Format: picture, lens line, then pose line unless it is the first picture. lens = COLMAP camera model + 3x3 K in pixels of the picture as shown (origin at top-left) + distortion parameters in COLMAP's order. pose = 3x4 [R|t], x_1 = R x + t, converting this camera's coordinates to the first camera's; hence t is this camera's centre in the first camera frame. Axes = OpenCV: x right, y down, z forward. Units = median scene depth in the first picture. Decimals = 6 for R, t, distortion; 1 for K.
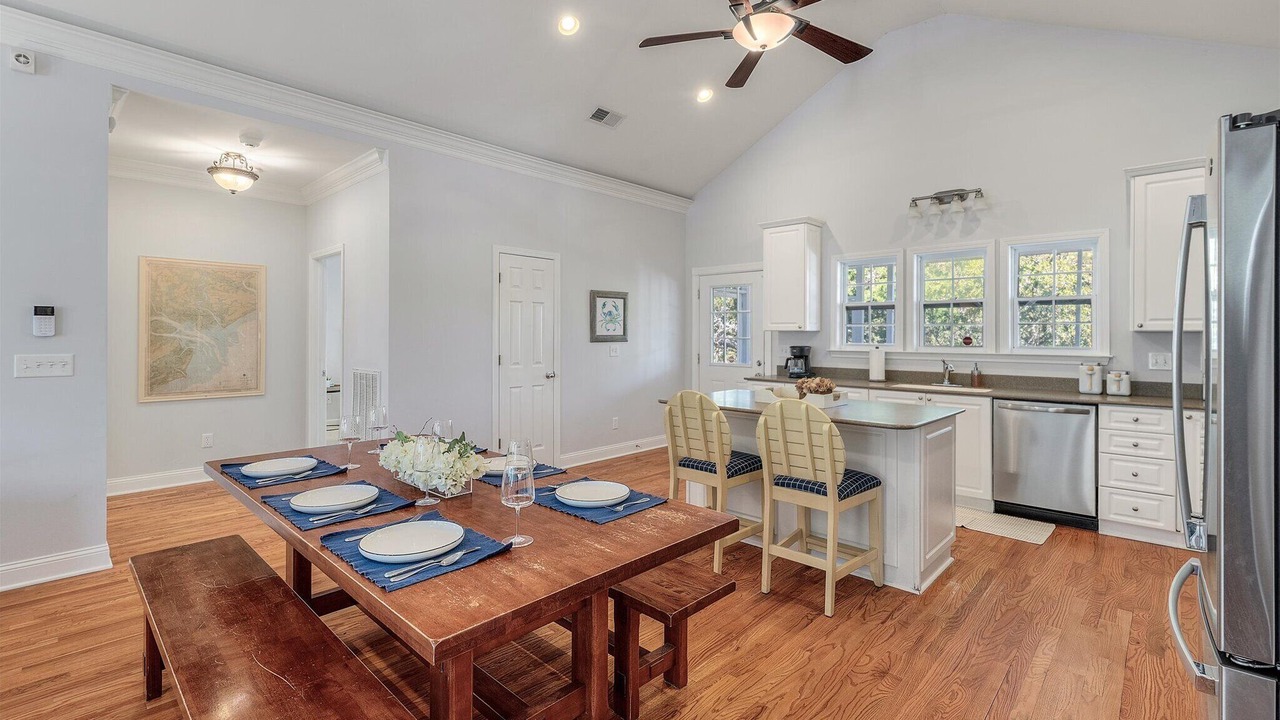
lens RADIAL K [[570.8, 0, 662.0], [0, 570.8, 344.0], [0, 0, 1]] dist [-0.000715, -0.000071]
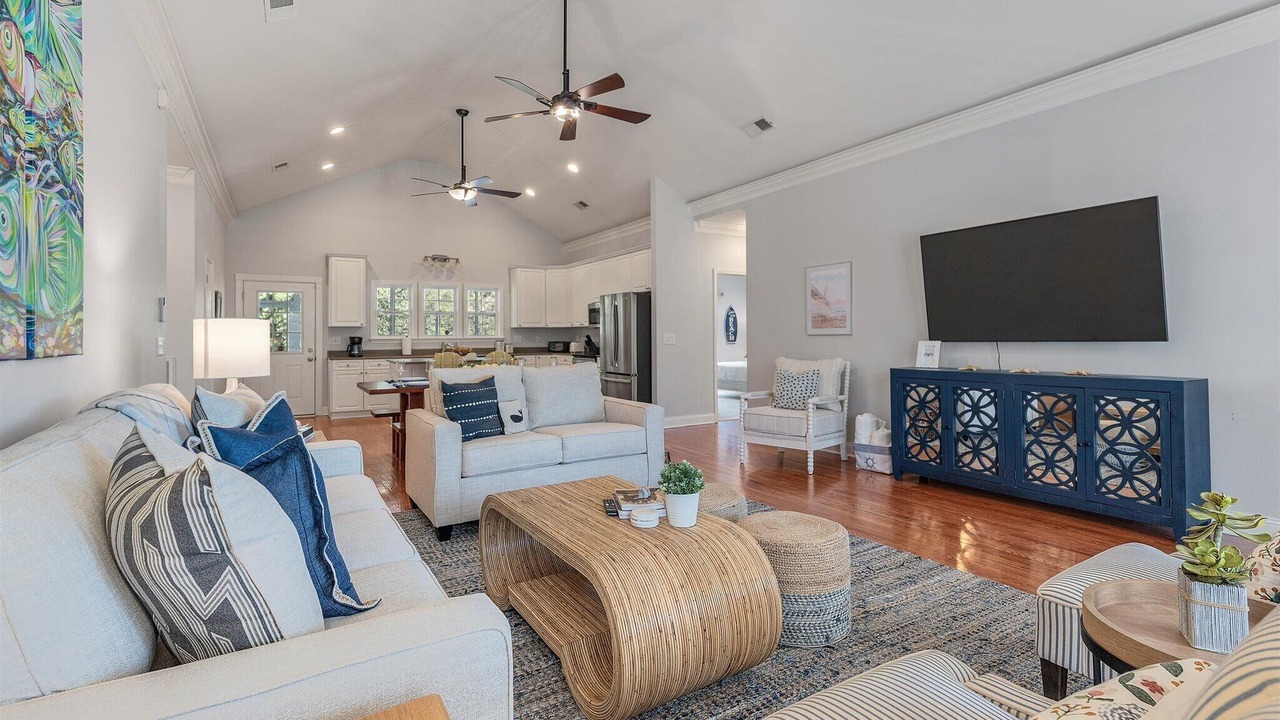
lens RADIAL K [[570.8, 0, 635.0], [0, 570.8, 331.3], [0, 0, 1]] dist [-0.000715, -0.000071]
pose [[0.276741, -0.002056, 0.960942, -1.219372], [0.021949, 0.999750, -0.004182, 0.014253], [-0.960694, 0.022249, 0.276717, -0.182443]]
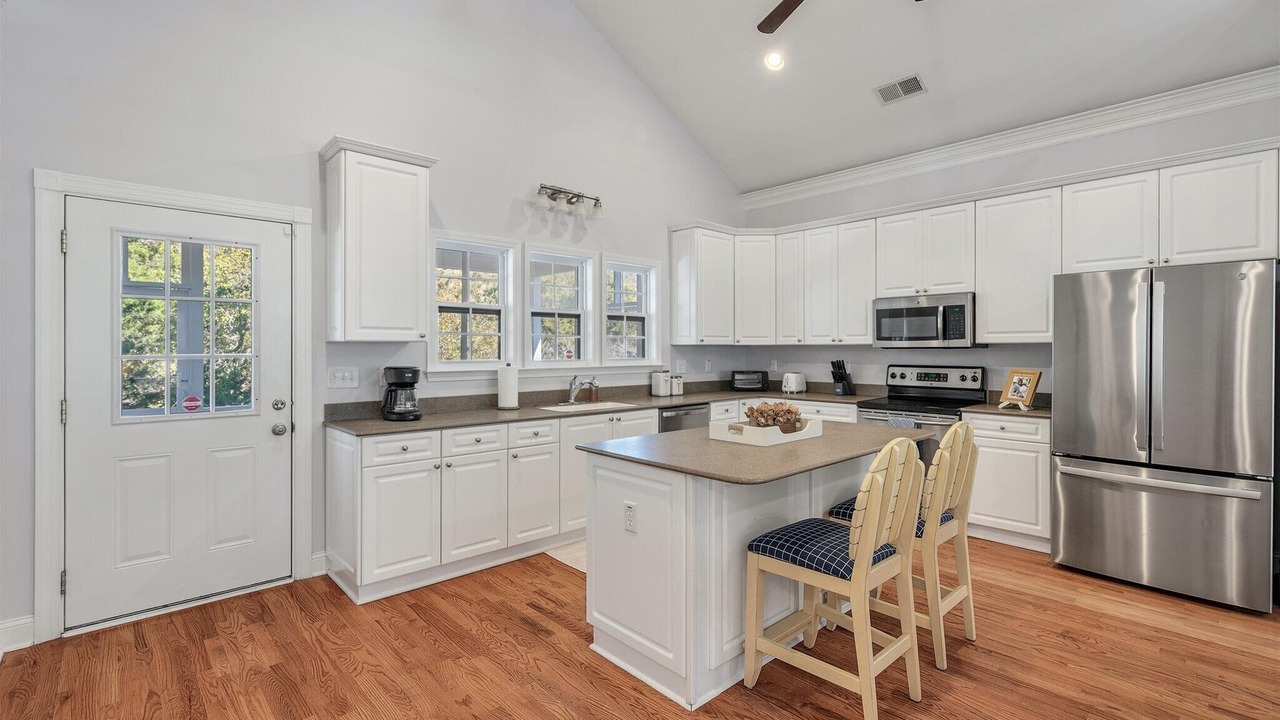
lens RADIAL K [[570.8, 0, 640.5], [0, 570.8, 351.5], [0, 0, 1]] dist [-0.000715, -0.000071]
pose [[0.082087, -0.015213, 0.996509, -0.401326], [0.013381, 0.999810, 0.014161, -0.021391], [-0.996535, 0.012172, 0.082275, 0.822382]]
